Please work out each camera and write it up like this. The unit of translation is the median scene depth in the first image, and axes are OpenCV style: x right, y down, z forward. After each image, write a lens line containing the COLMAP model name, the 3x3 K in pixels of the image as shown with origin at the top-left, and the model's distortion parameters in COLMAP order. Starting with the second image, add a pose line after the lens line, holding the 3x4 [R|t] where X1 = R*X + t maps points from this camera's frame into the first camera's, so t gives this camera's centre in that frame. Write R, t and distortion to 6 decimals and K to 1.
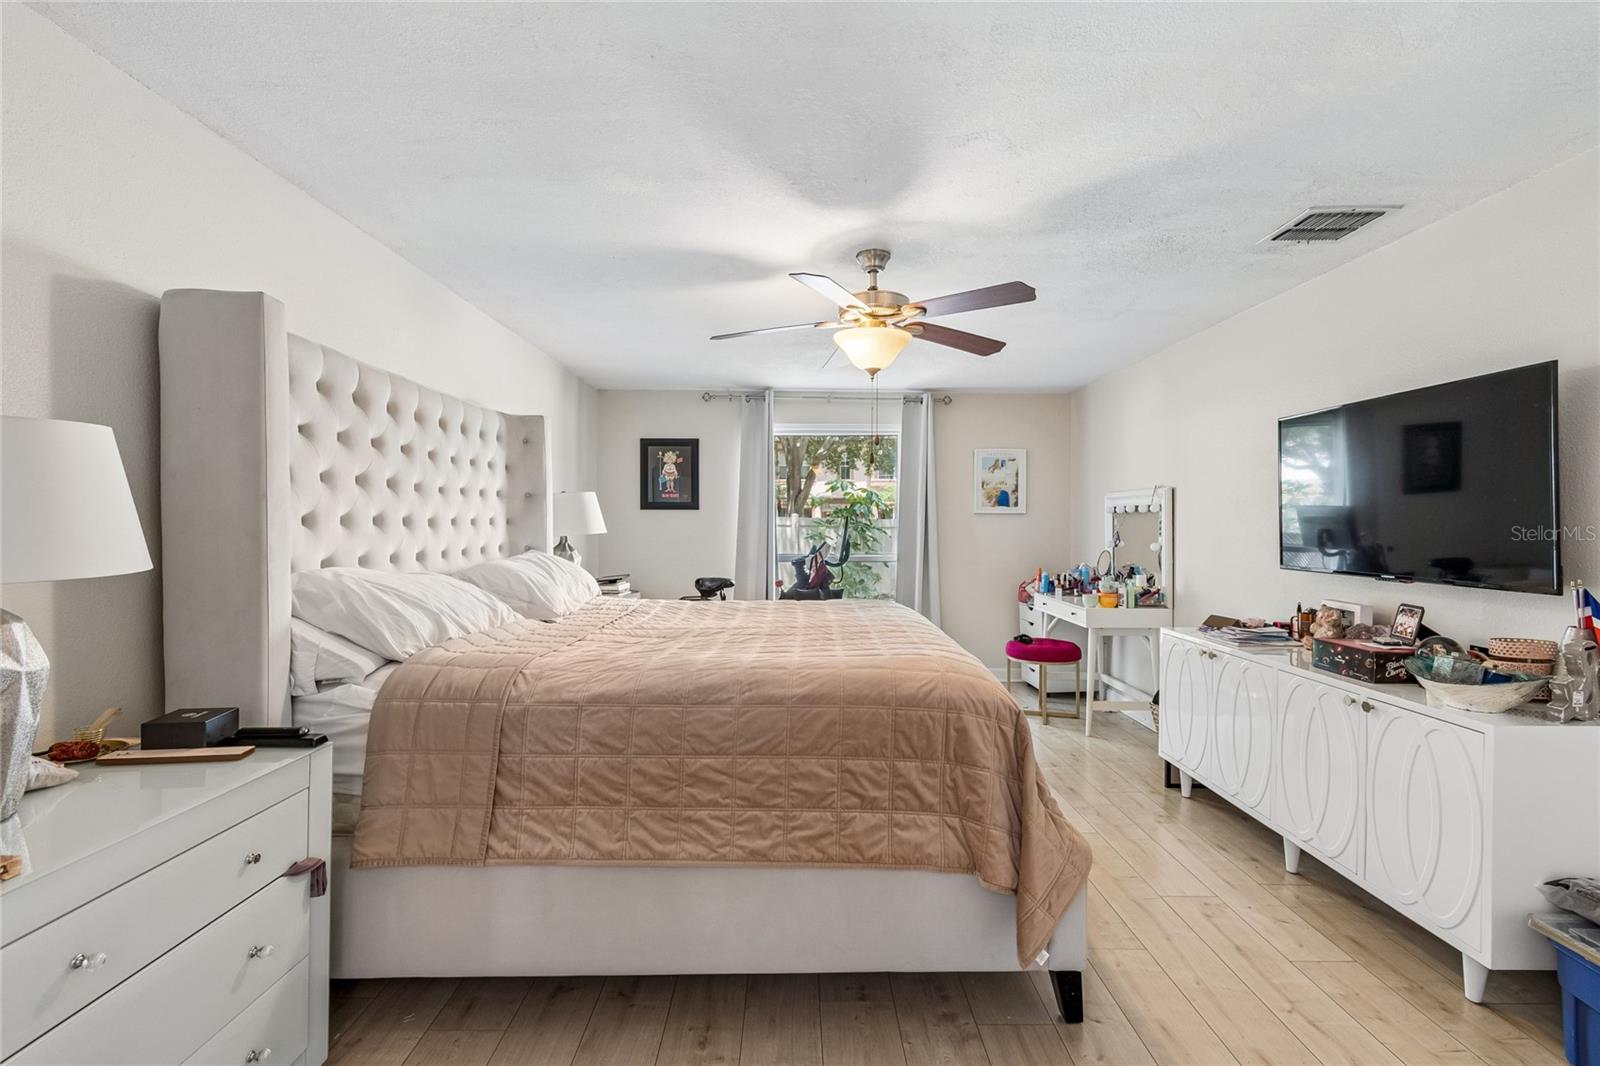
lens RADIAL K [[703.4, 0, 804.8], [0, 703.4, 528.4], [0, 0, 1]] dist [0.000273, -0.001256]
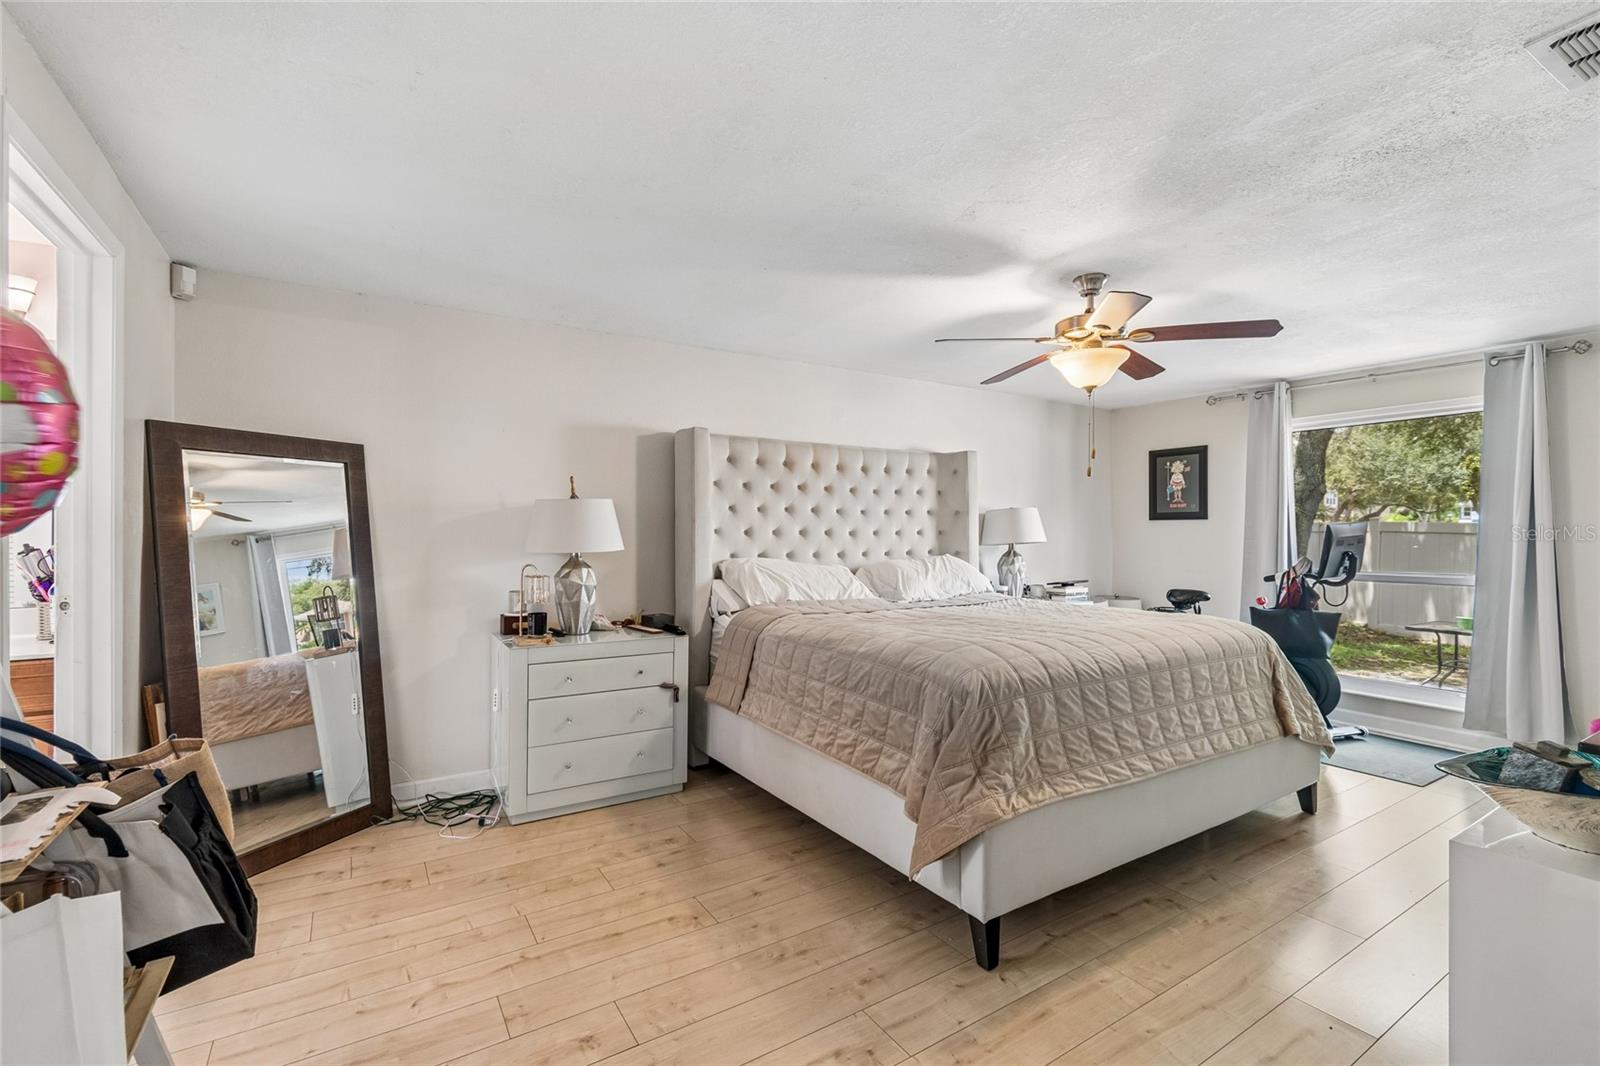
lens RADIAL K [[703.4, 0, 827.8], [0, 703.4, 531.9], [0, 0, 1]] dist [0.000273, -0.001256]
pose [[0.549573, -0.004004, -0.835436, 0.490089], [-0.004997, 0.999955, -0.008080, 0.000889], [0.835431, 0.008615, 0.549528, 0.061049]]
